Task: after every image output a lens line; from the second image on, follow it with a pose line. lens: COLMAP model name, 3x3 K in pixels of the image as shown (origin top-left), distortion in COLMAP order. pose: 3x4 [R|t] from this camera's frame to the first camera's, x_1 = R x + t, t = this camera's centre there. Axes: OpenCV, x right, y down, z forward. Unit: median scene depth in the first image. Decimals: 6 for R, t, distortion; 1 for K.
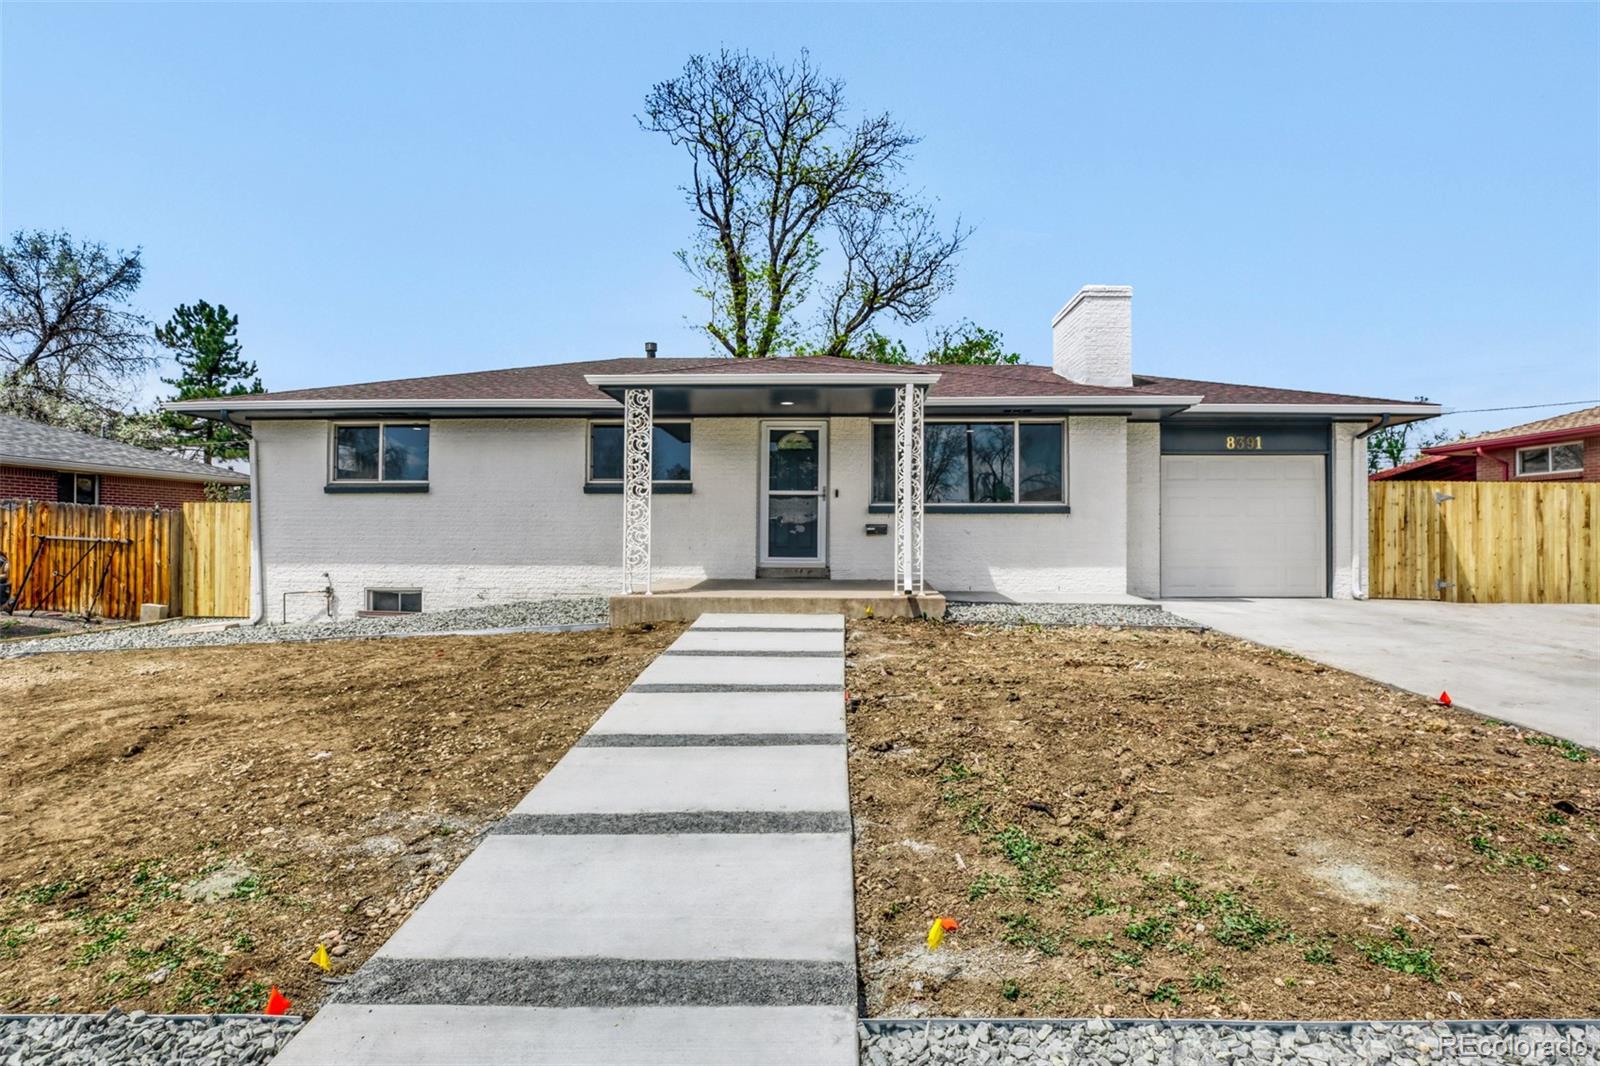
lens RADIAL K [[820.9, 0, 800.0], [0, 820.9, 533.0], [0, 0, 1]] dist [-0.038426, 0.000652]
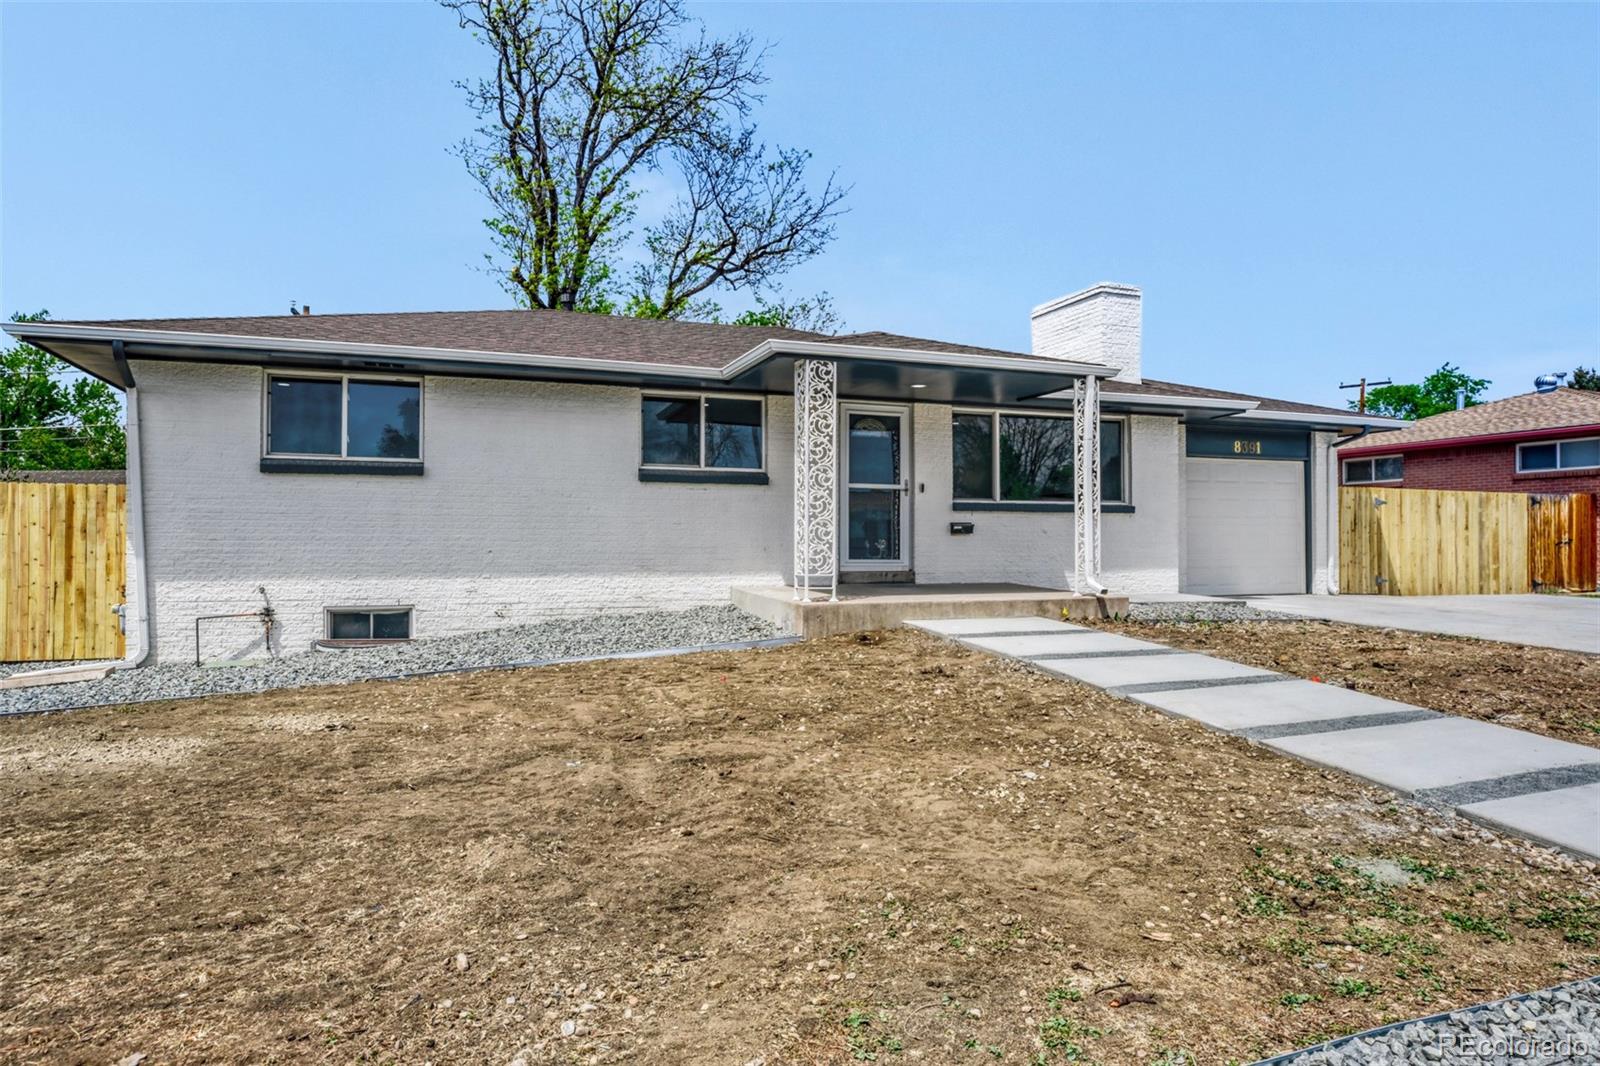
lens RADIAL K [[995.1, 0, 800.5], [0, 995.1, 538.2], [0, 0, 1]] dist [-0.019588, -0.000851]
pose [[0.923834, 0.000996, 0.382791, -0.481184], [-0.000371, 0.999998, -0.001707, 0.008512], [-0.382792, 0.001435, 0.923833, 0.041778]]
